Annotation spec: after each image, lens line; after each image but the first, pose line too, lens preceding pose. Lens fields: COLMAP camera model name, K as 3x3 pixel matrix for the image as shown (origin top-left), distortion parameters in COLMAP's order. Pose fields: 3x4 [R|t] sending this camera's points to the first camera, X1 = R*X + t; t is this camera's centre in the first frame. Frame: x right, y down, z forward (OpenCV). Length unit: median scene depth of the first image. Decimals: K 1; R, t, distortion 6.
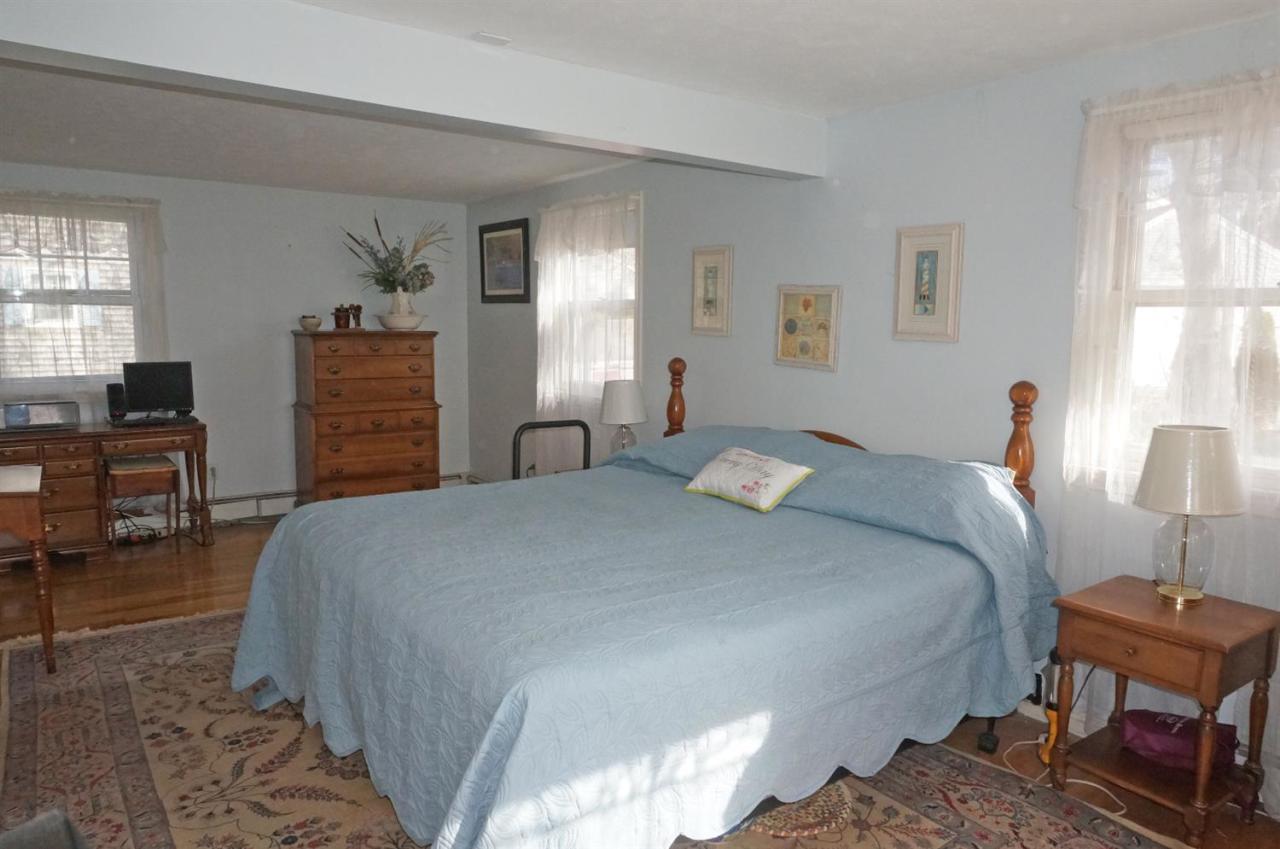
lens RADIAL K [[854.5, 0, 640.0], [0, 854.5, 424.5], [0, 0, 1]] dist [-0.037581, 0.034518]
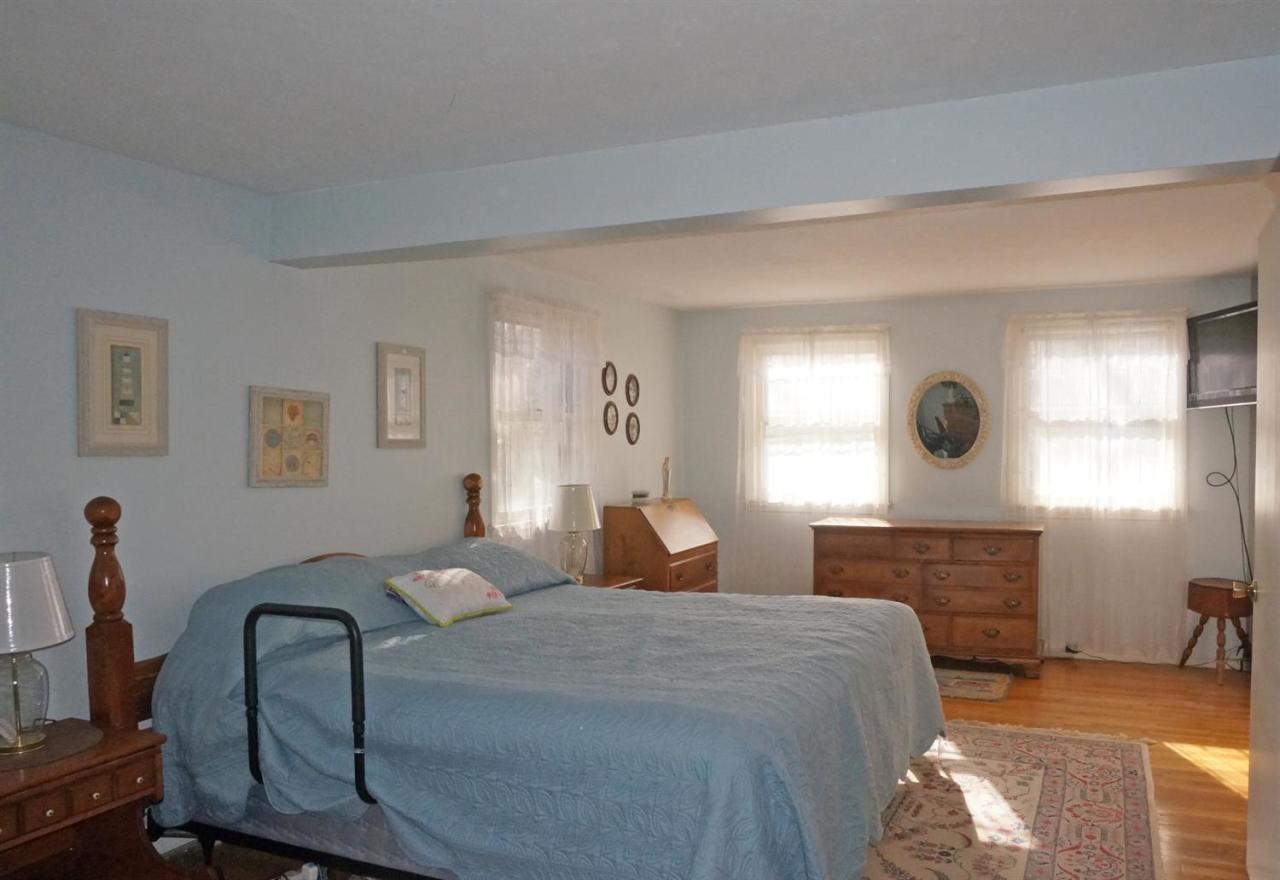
lens RADIAL K [[1070.1, 0, 640.0], [0, 1070.1, 440.0], [0, 0, 1]] dist [-0.069371, -0.002162]
pose [[-0.491622, -0.012449, 0.870720, -0.644923], [0.103524, 0.991971, 0.072634, -0.110175], [-0.864633, 0.125849, -0.486386, 0.870954]]
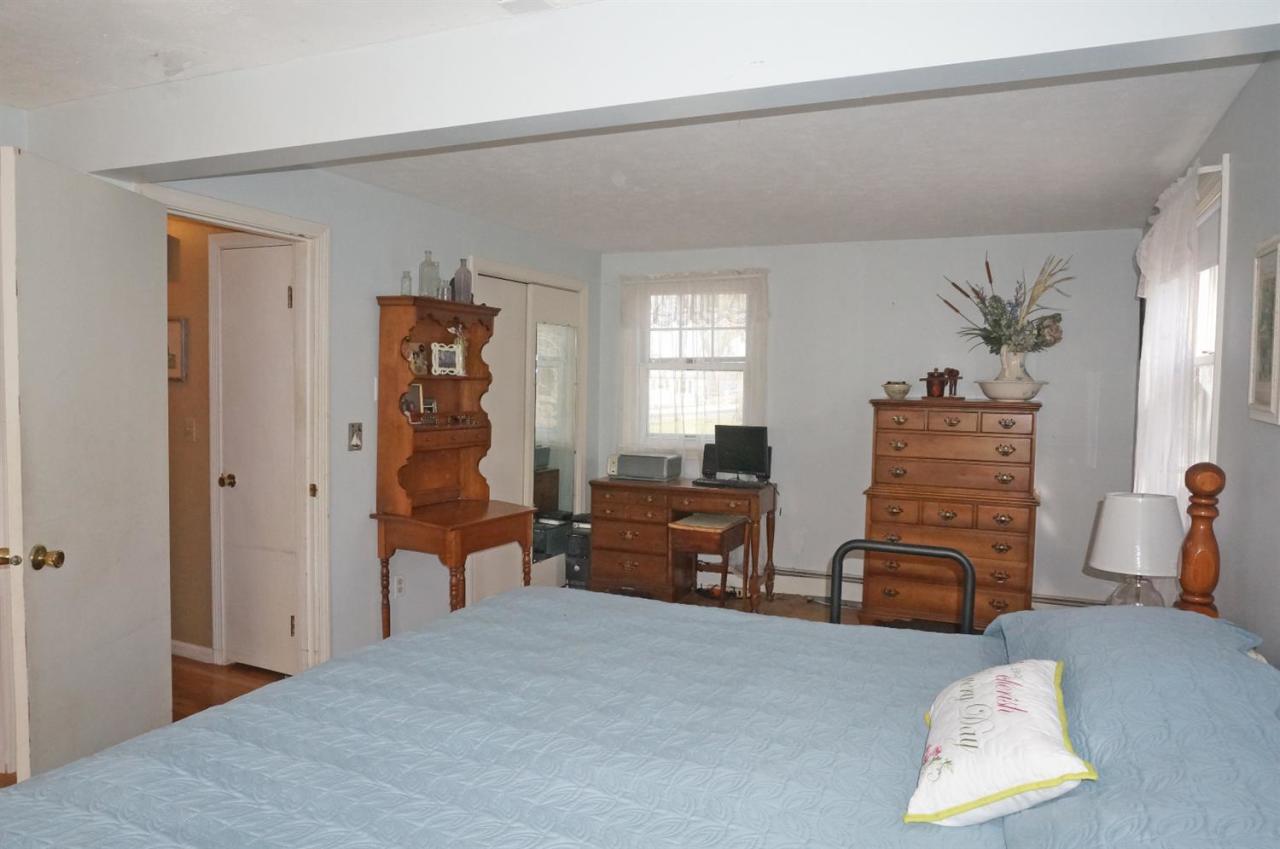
lens RADIAL K [[854.5, 0, 640.0], [0, 854.5, 424.5], [0, 0, 1]] dist [-0.037581, 0.034518]
pose [[0.491432, 0.043460, -0.869831, 0.270505], [-0.113251, 0.993463, -0.014347, -0.047357], [0.863521, 0.105560, 0.493141, 0.390854]]
